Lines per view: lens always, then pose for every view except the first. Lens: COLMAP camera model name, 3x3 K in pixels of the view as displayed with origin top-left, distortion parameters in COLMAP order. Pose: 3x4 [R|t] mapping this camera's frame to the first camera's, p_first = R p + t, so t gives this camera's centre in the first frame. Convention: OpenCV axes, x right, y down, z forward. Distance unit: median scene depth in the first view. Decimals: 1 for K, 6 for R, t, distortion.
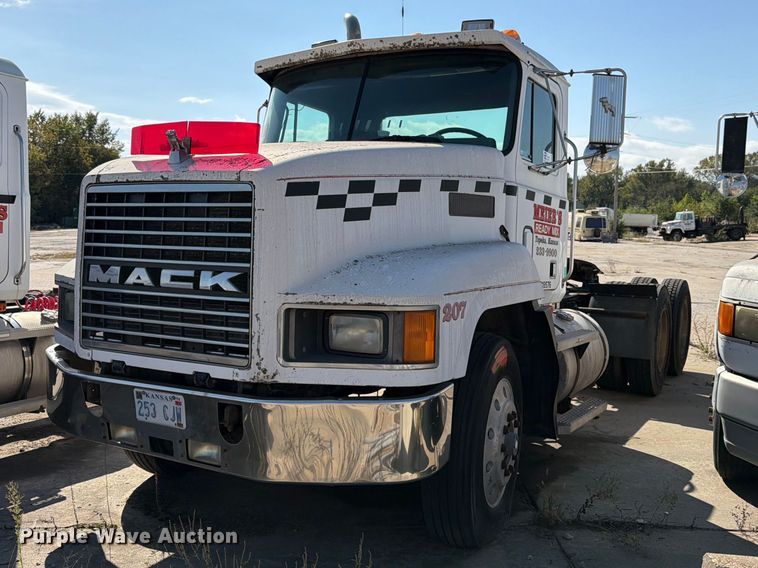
lens RADIAL K [[754.1, 0, 382.5], [0, 754.1, 281.5], [0, 0, 1]] dist [0.016372, 0.000000]
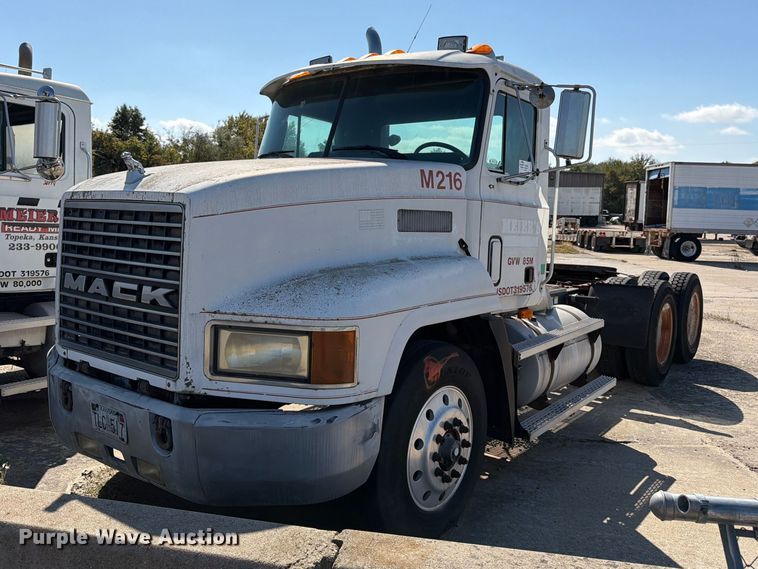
lens RADIAL K [[634.3, 0, 373.0], [0, 634.3, 279.1], [0, 0, 1]] dist [-0.009025, -0.020293]
pose [[0.991783, 0.027791, -0.124879, 0.177556], [-0.023076, 0.998971, 0.039047, -0.059904], [0.125836, -0.035845, 0.991403, 0.141462]]
